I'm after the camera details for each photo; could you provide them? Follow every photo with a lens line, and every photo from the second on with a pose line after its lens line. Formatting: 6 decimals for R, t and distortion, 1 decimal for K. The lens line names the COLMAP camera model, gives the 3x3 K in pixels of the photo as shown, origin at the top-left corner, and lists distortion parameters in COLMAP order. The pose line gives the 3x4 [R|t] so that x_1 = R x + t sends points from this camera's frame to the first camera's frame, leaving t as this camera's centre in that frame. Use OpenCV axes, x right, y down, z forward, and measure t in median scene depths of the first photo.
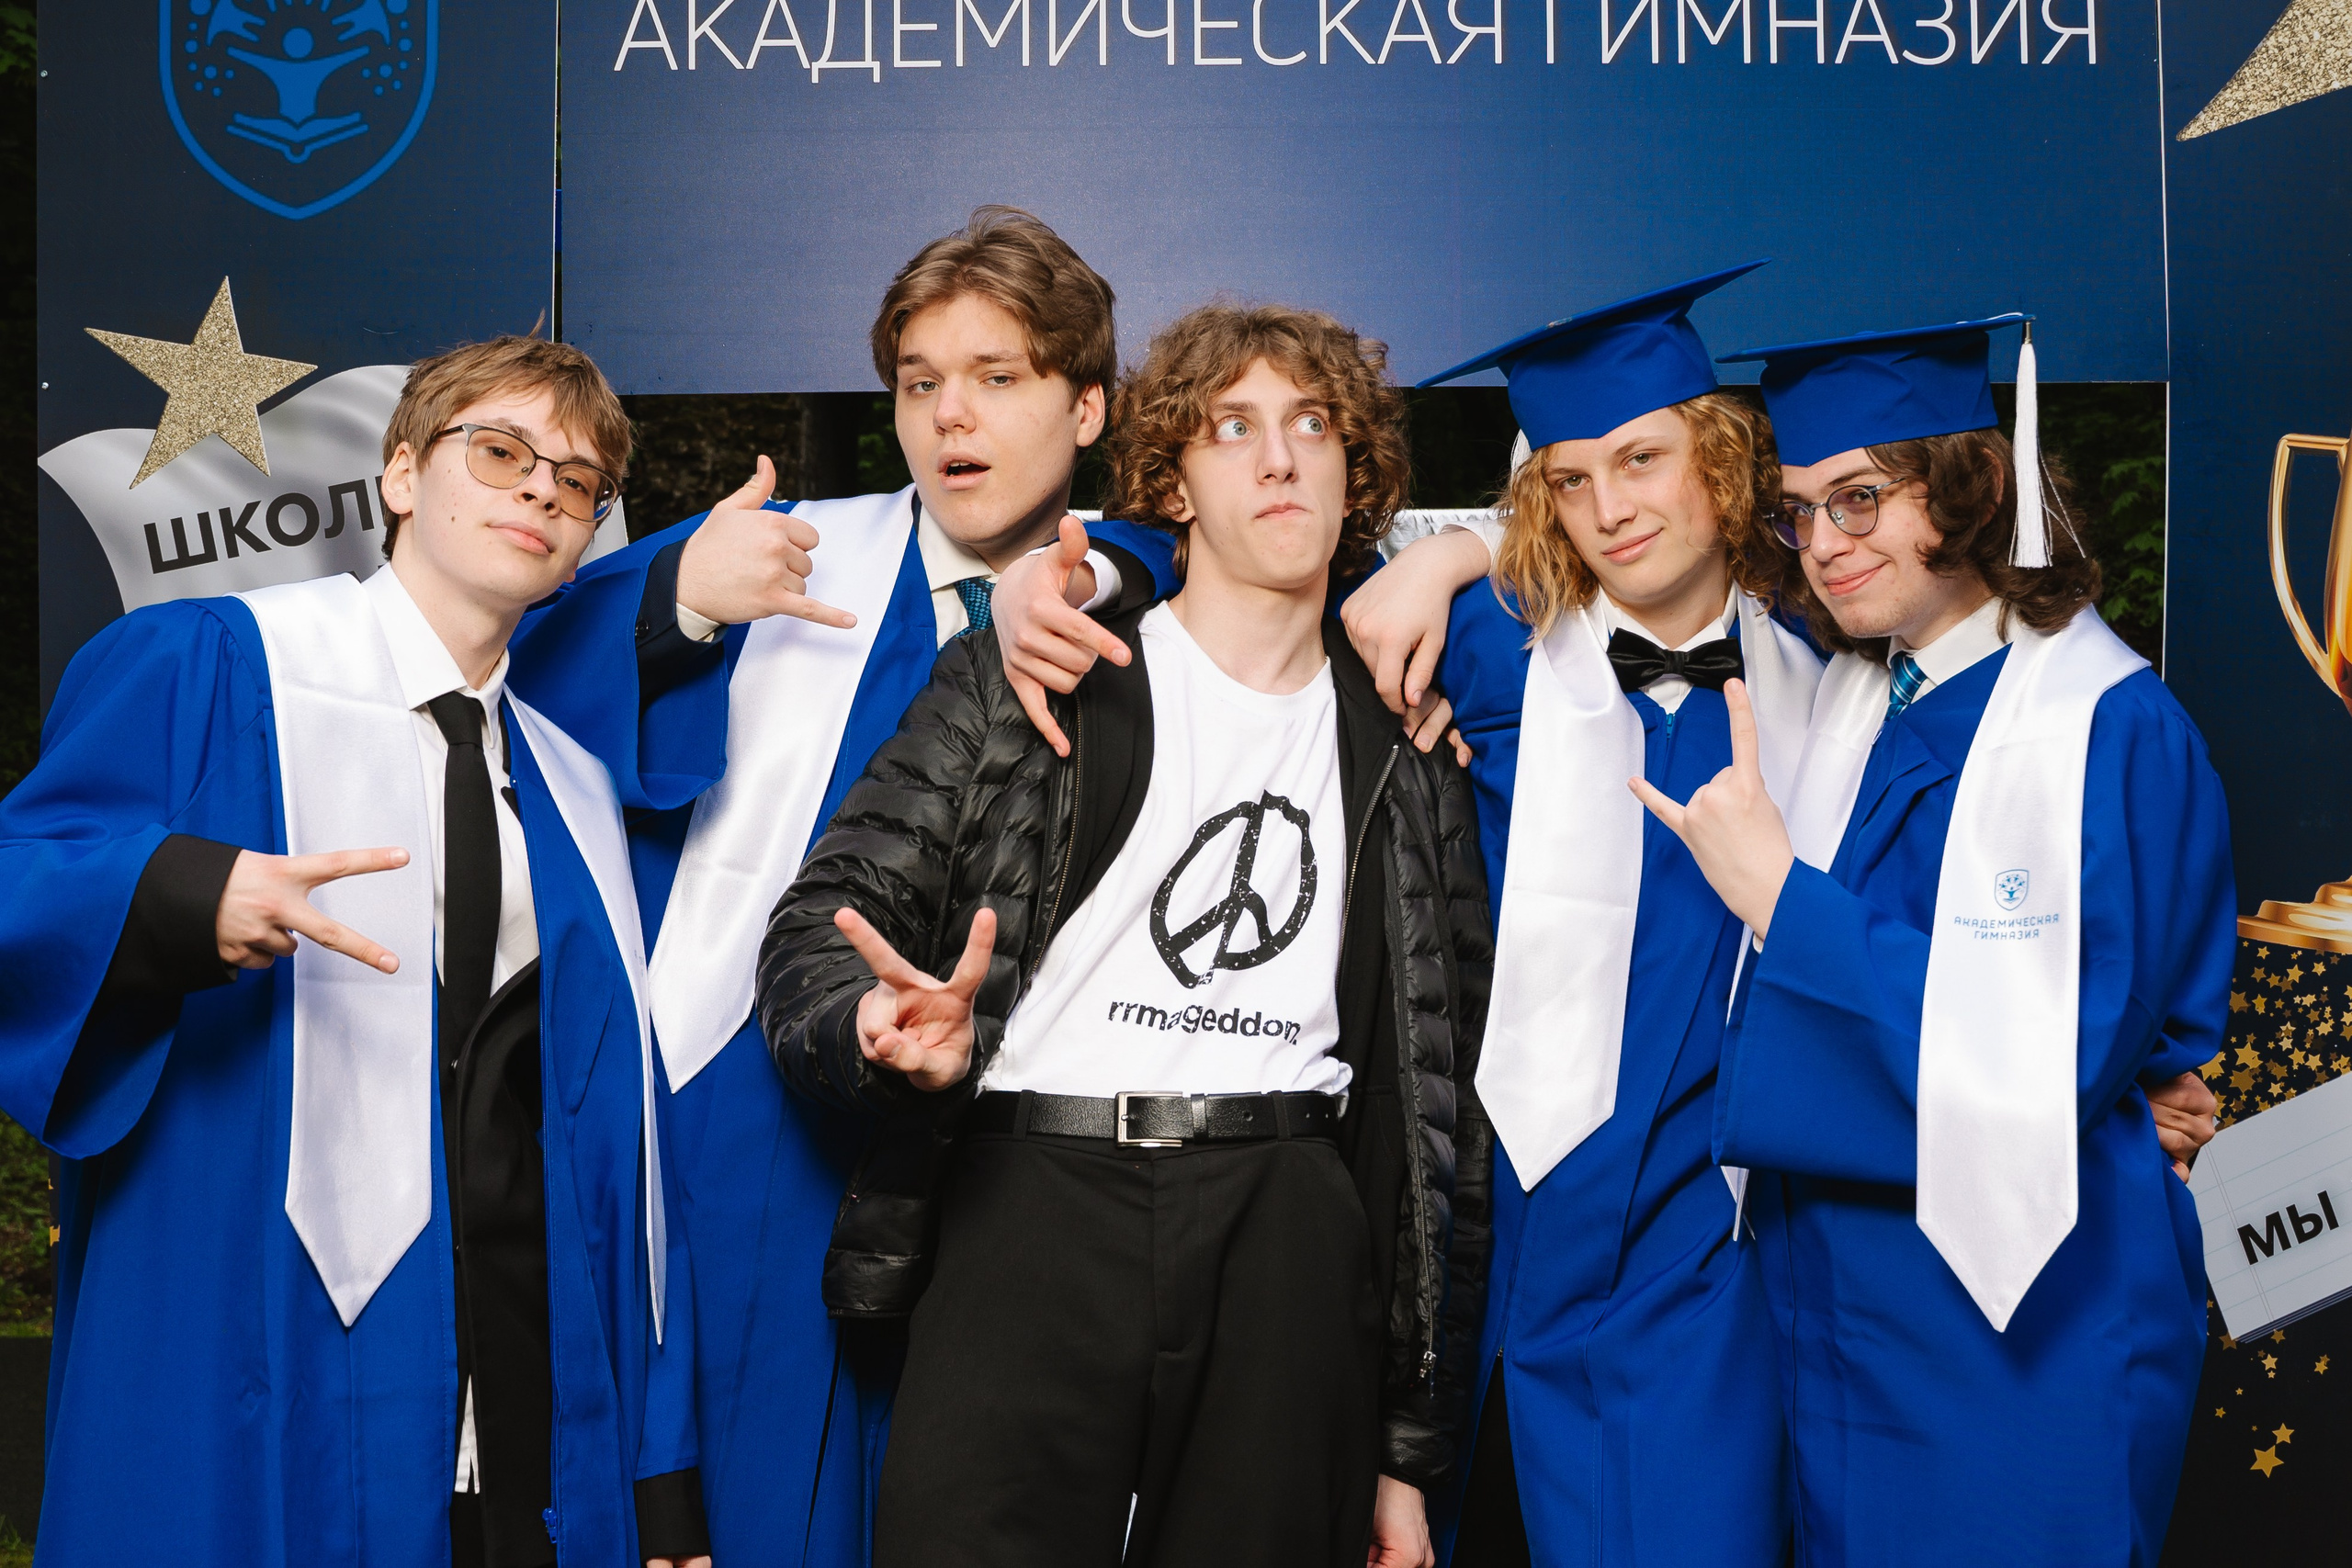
lens RADIAL K [[2757.4, 0, 1185.9], [0, 2757.4, 785.7], [0, 0, 1]] dist [-0.081929, 0.000000]
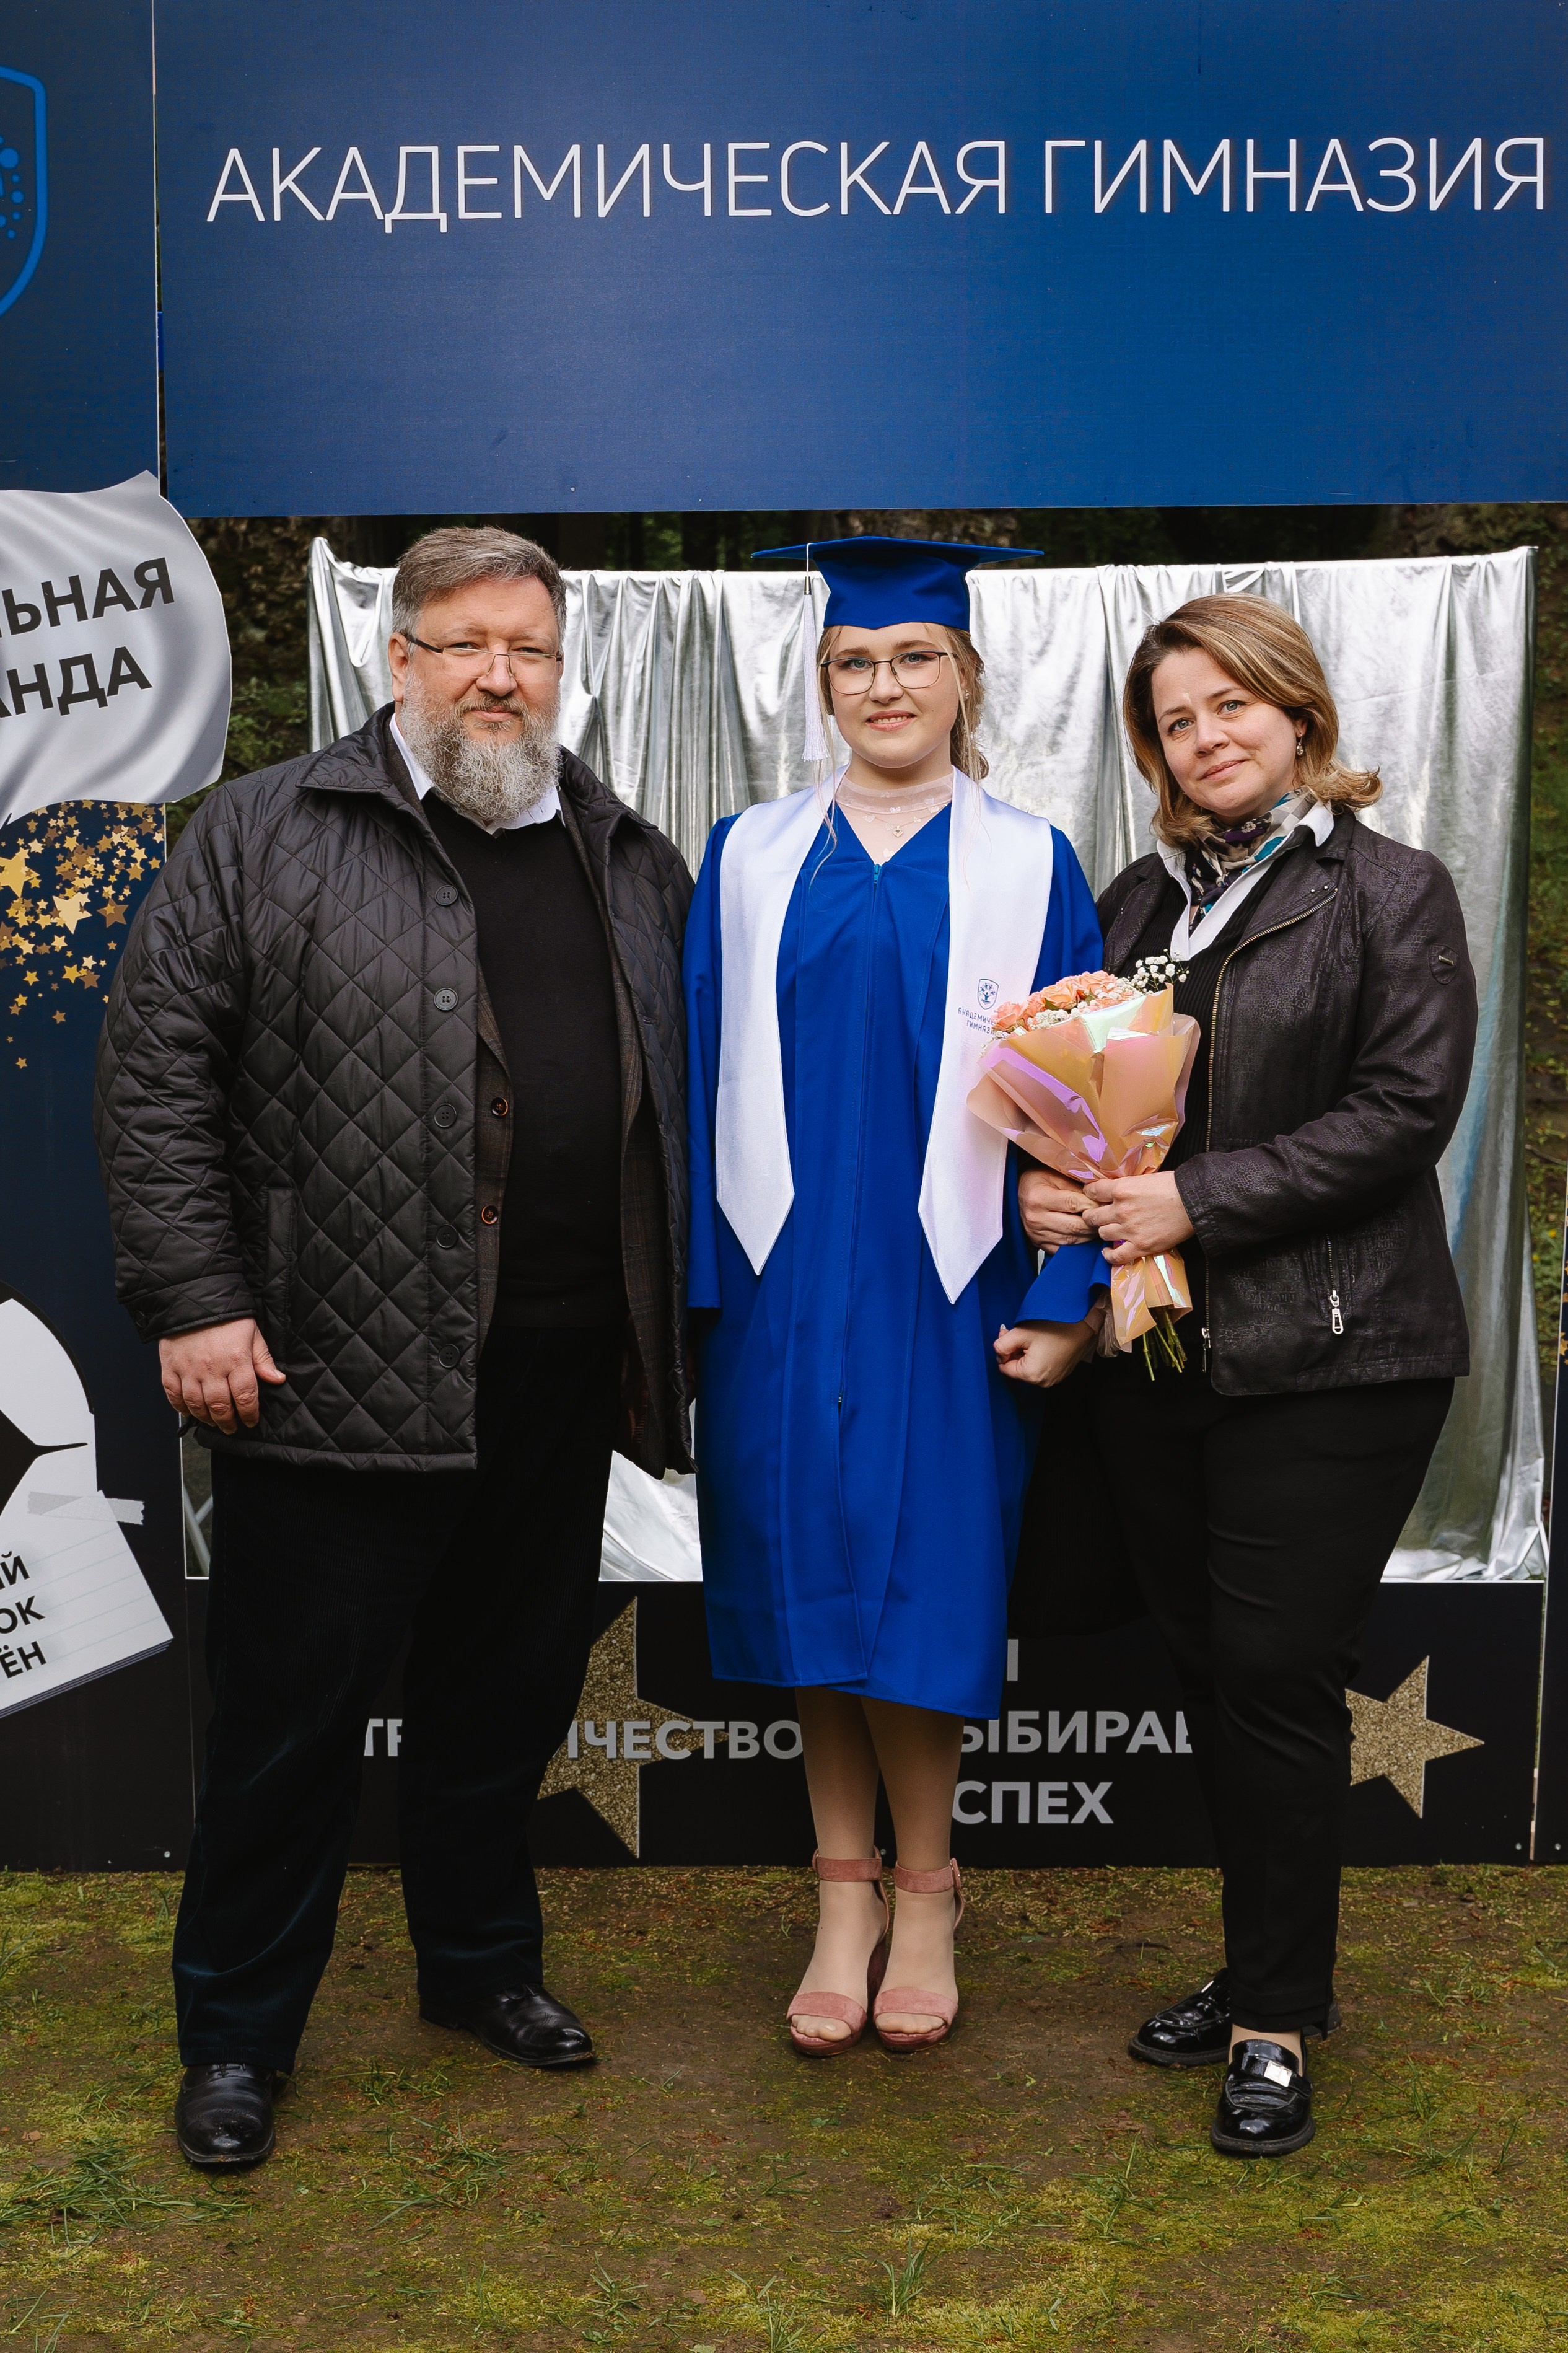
lens RADIAL K [[3558.2, 0, 780.4], [0, 3558.2, 1183.7], [0, 0, 1]] dist [-0.044718, 0.000000]
pose [[0.999994, -0.002491, -0.002225, 0.026298], [0.002728, 0.993521, 0.113618, -0.035872], [0.001927, -0.113623, 0.993522, -0.476832]]
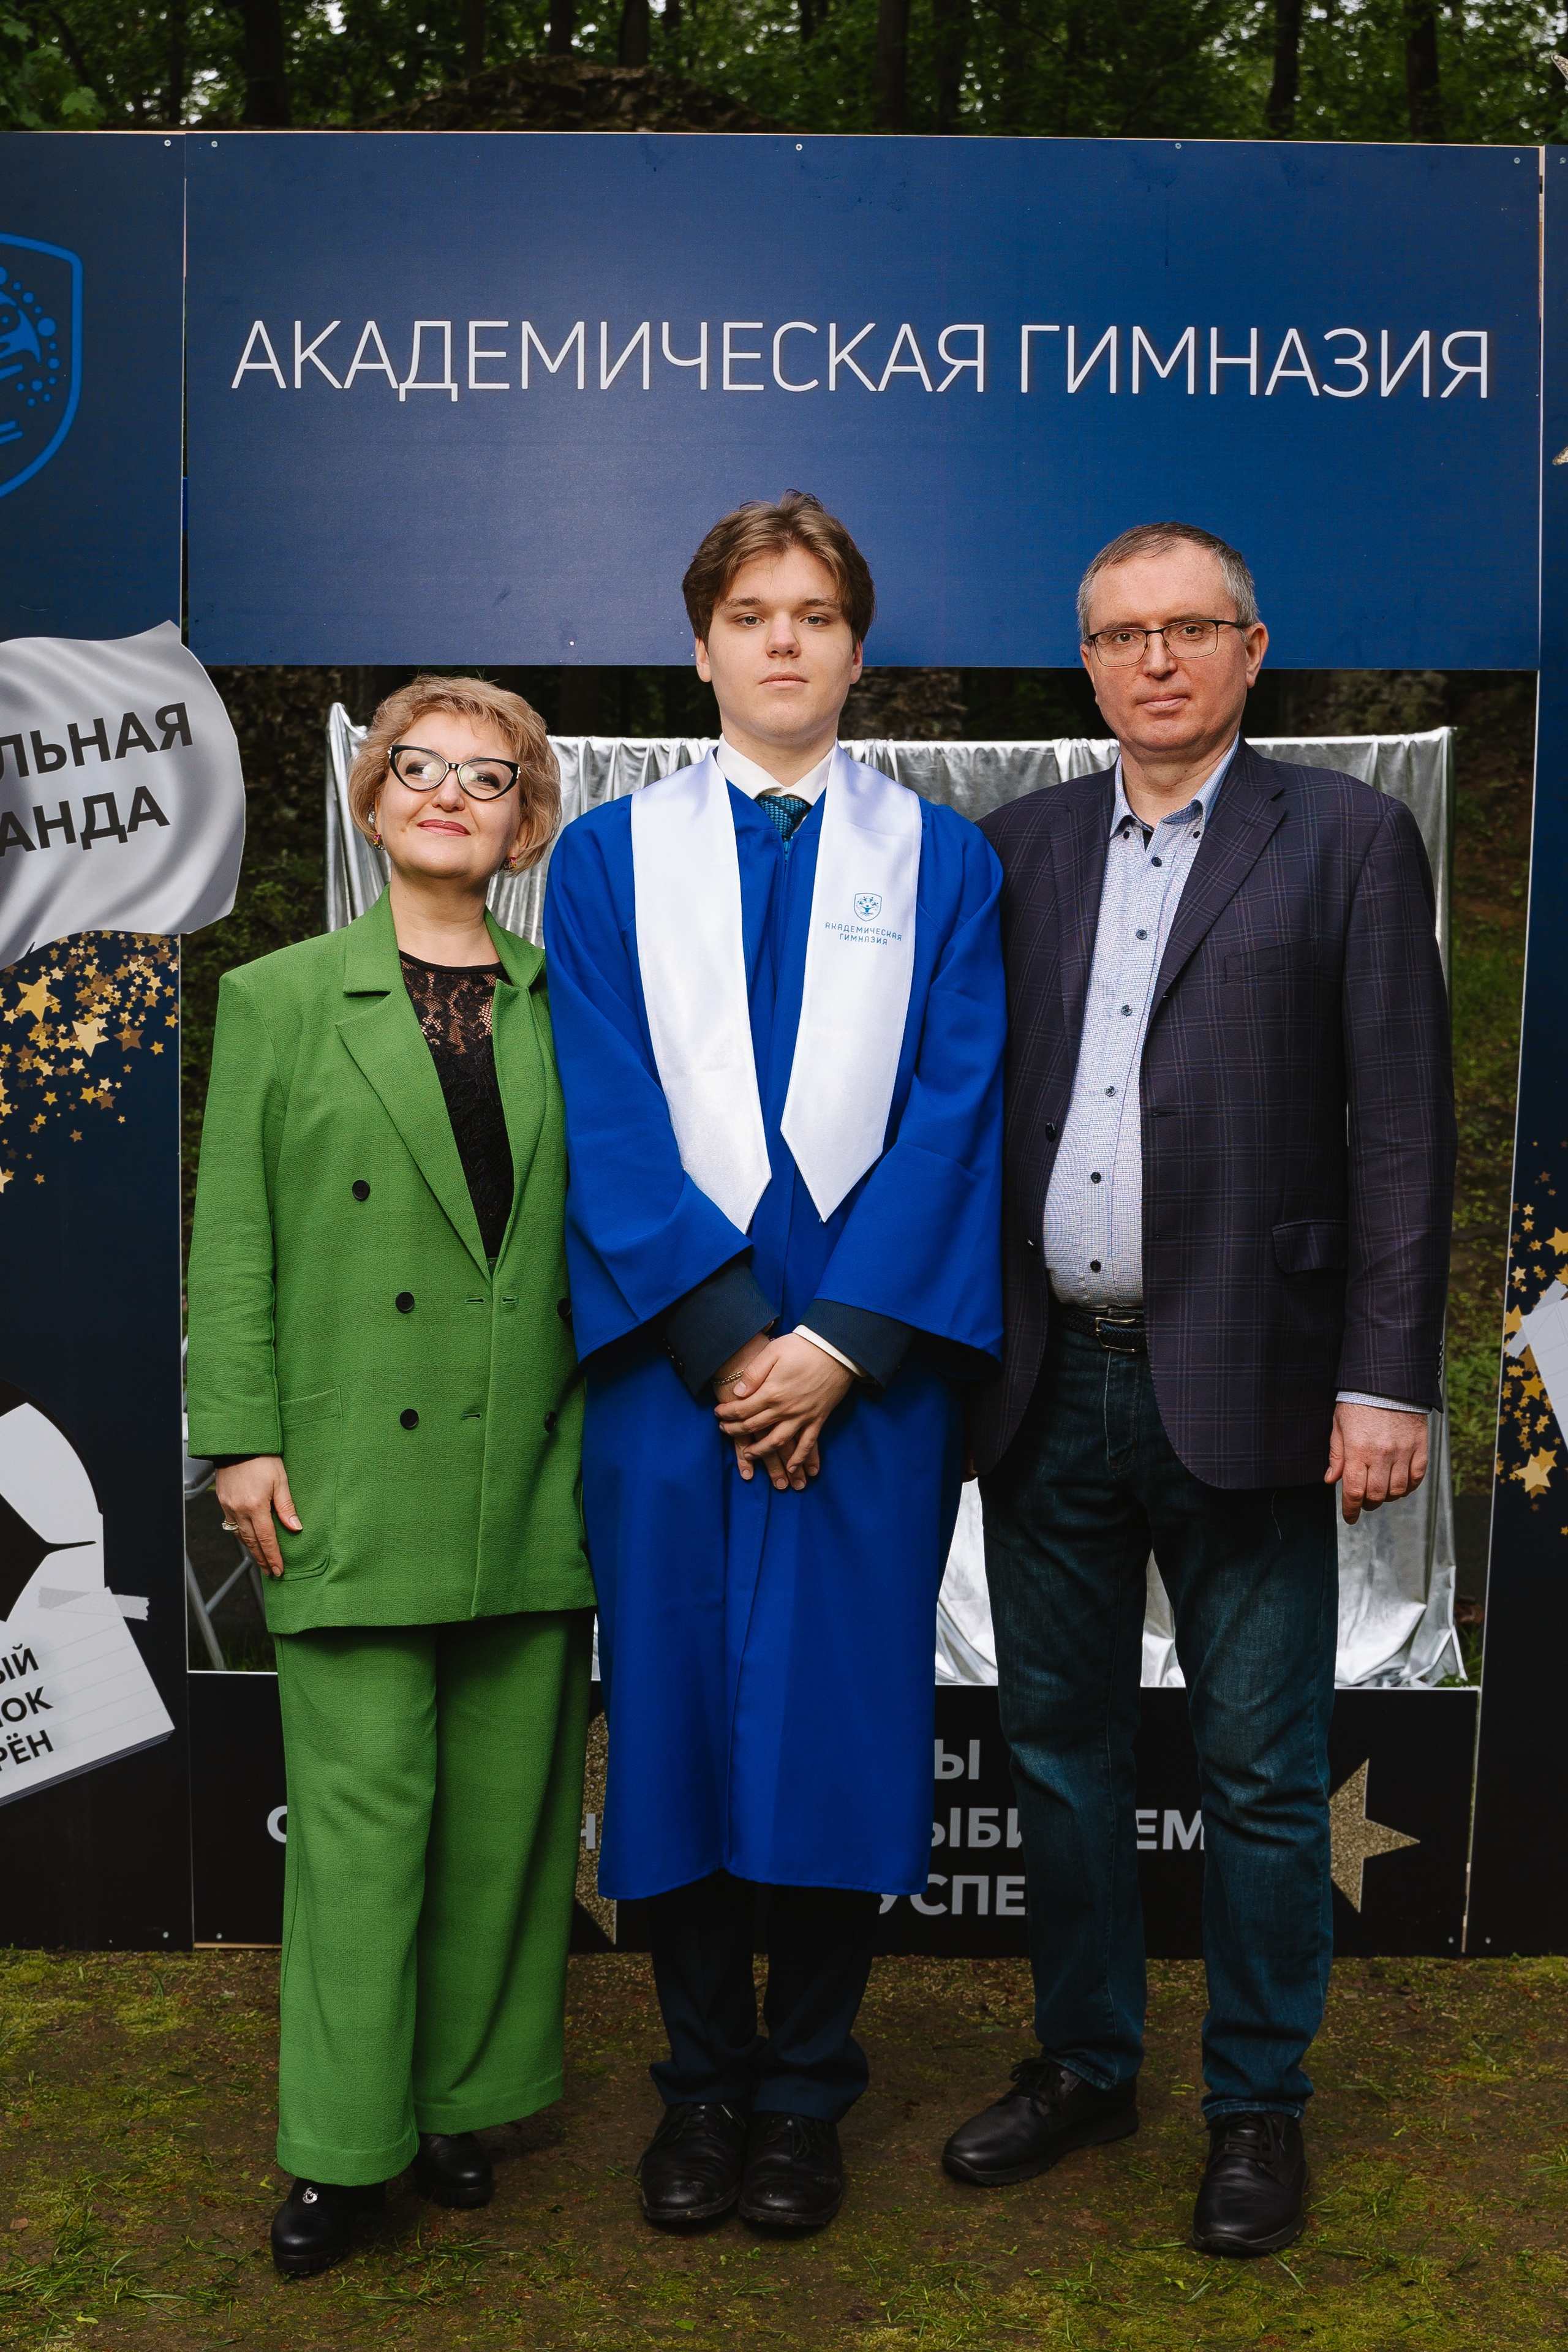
lens RADIAL K [[3051.1, 0, 780.0], [0, 3051.1, 1180.8], [0, 0, 1]] dist [-0.081415, 0.000000]
pose [[0.999888, 0.010513, 0.010654, 0.017174], [-0.011258, 0.997308, 0.072454, -0.017726], [-0.009864, -0.072566, 0.997315, -0.330818]]
